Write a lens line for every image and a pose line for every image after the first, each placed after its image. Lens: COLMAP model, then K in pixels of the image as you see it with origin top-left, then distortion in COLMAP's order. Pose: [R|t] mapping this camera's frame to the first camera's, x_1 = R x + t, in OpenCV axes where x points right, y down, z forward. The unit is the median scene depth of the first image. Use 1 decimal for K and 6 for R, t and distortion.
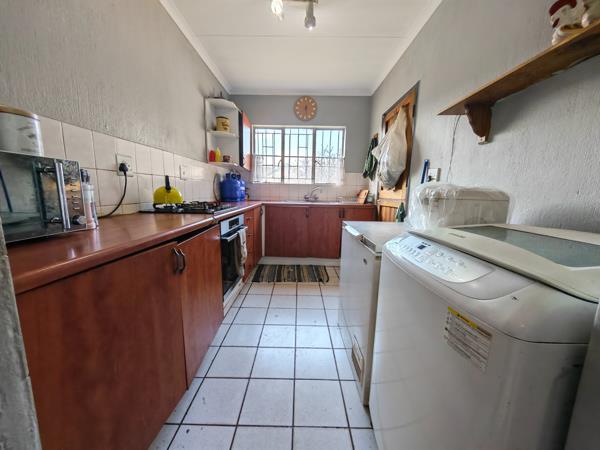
lens RADIAL K [[222.0, 0, 300.0], [0, 222.0, 225.0], [0, 0, 1]] dist [-0.000432, 0.000131]
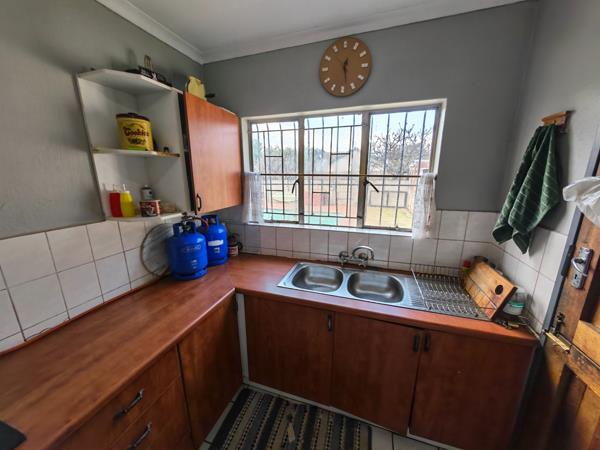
lens RADIAL K [[222.0, 0, 300.0], [0, 222.0, 225.0], [0, 0, 1]] dist [-0.000432, 0.000131]
pose [[0.952252, 0.045628, -0.301886, 0.084239], [-0.023019, 0.996685, 0.078033, -0.237602], [0.304446, -0.067358, 0.950145, 0.514524]]
